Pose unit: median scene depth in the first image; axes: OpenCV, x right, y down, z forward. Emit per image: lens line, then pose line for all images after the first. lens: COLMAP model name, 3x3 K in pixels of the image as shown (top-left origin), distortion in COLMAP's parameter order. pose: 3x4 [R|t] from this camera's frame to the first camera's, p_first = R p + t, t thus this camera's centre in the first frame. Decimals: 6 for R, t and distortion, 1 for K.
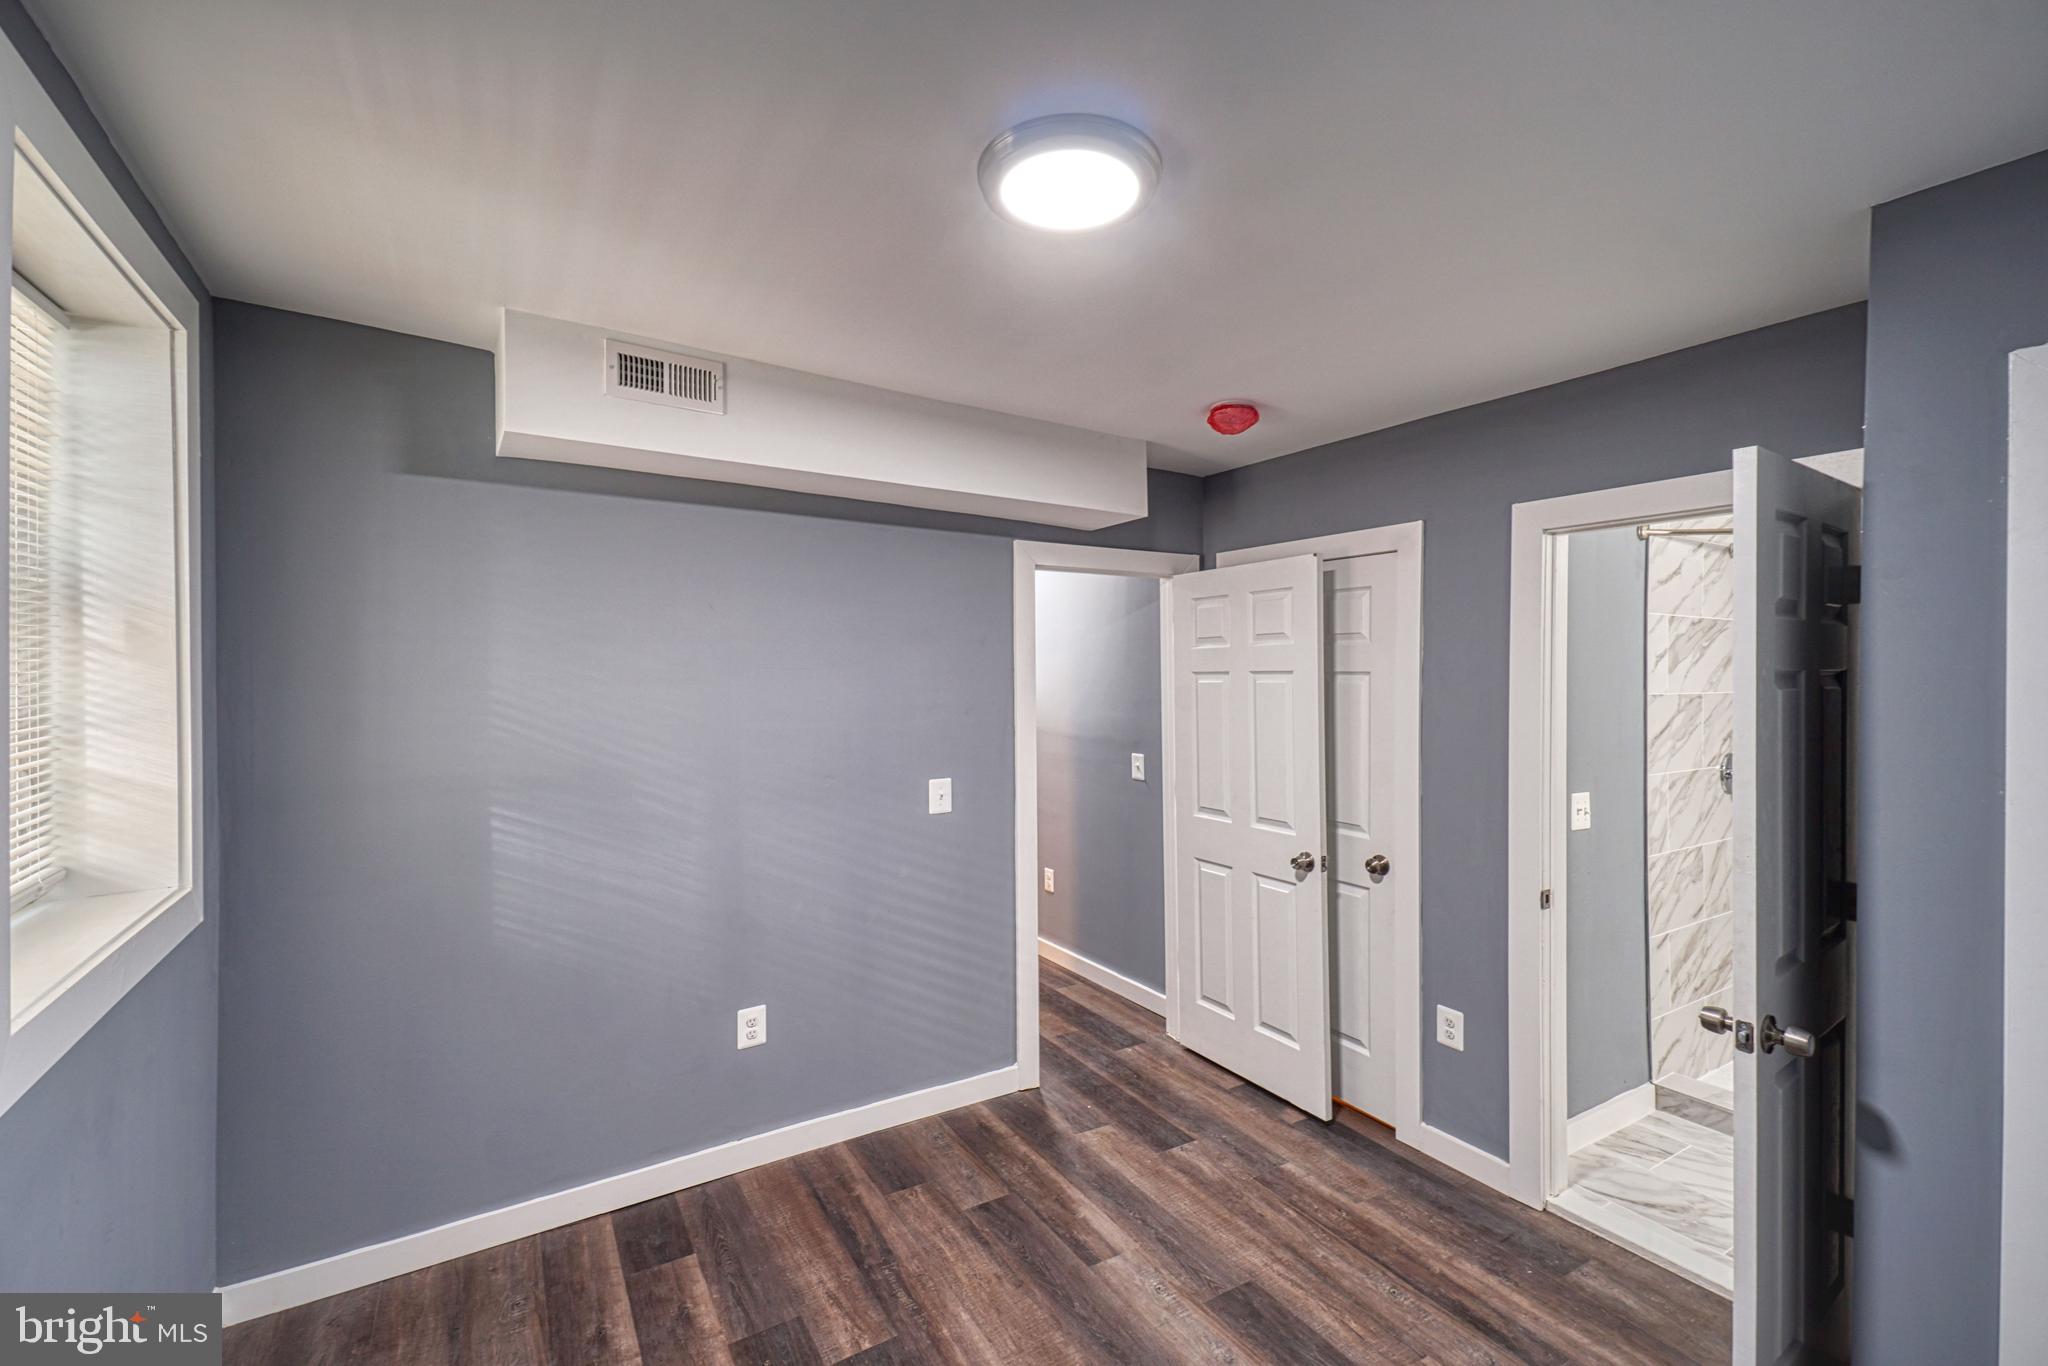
lens RADIAL K [[864.0, 0, 1025.4], [0, 864.0, 676.4], [0, 0, 1]] dist [0.054392, -0.021354]
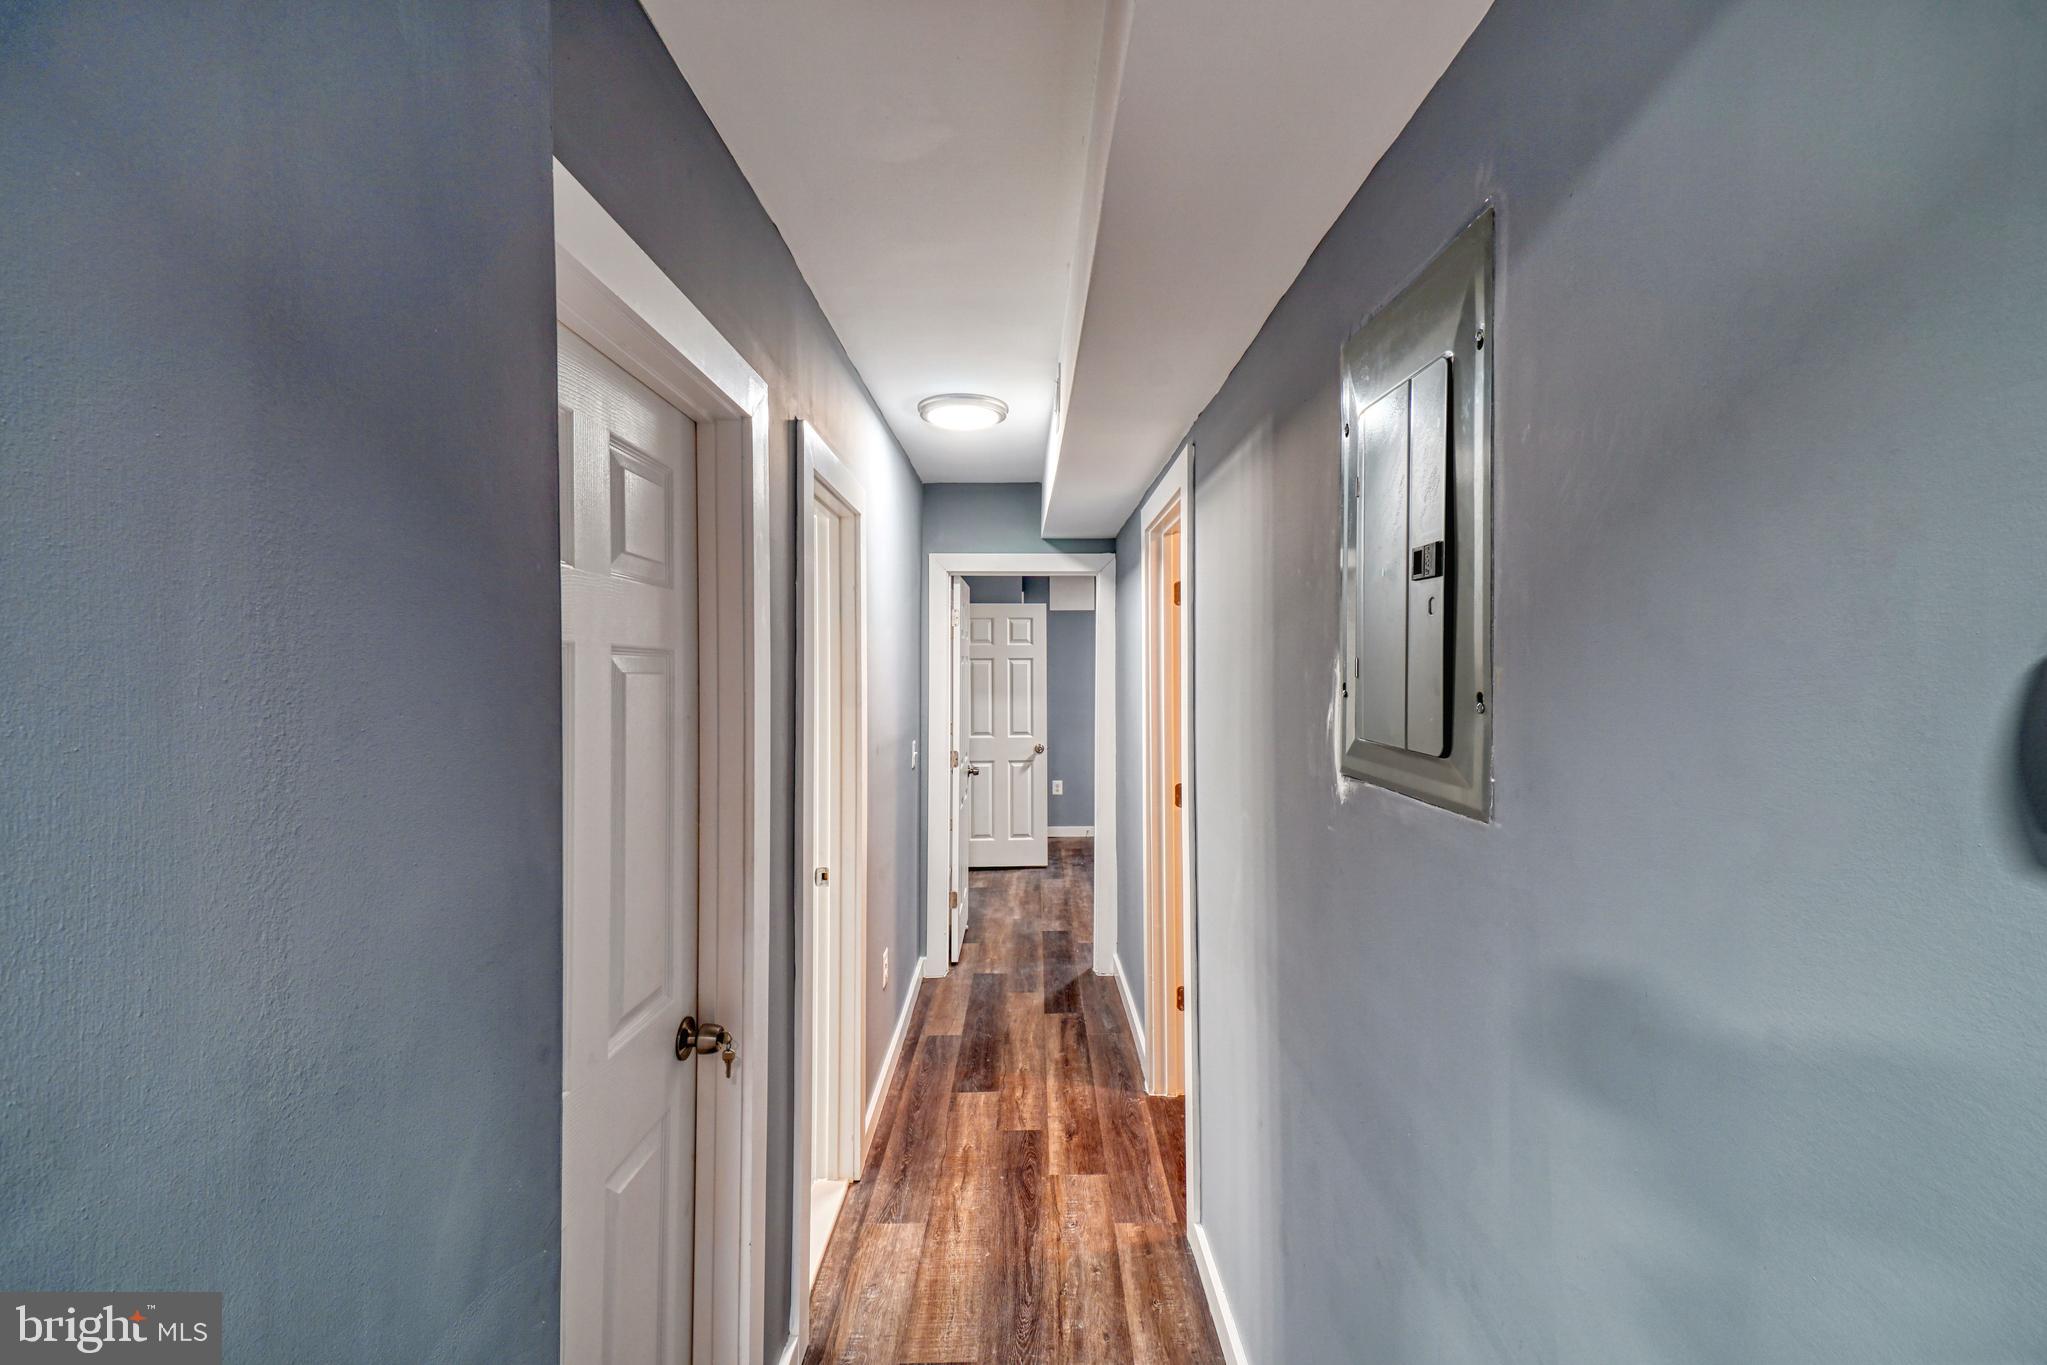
lens RADIAL K [[863.6, 0, 1024.9], [0, 863.6, 675.9], [0, 0, 1]] dist [0.054392, -0.021354]
pose [[-0.850409, -0.005580, 0.526093, -0.543292], [-0.000464, 0.999951, 0.009856, 0.010119], [-0.526123, 0.008138, -0.850370, 2.001991]]
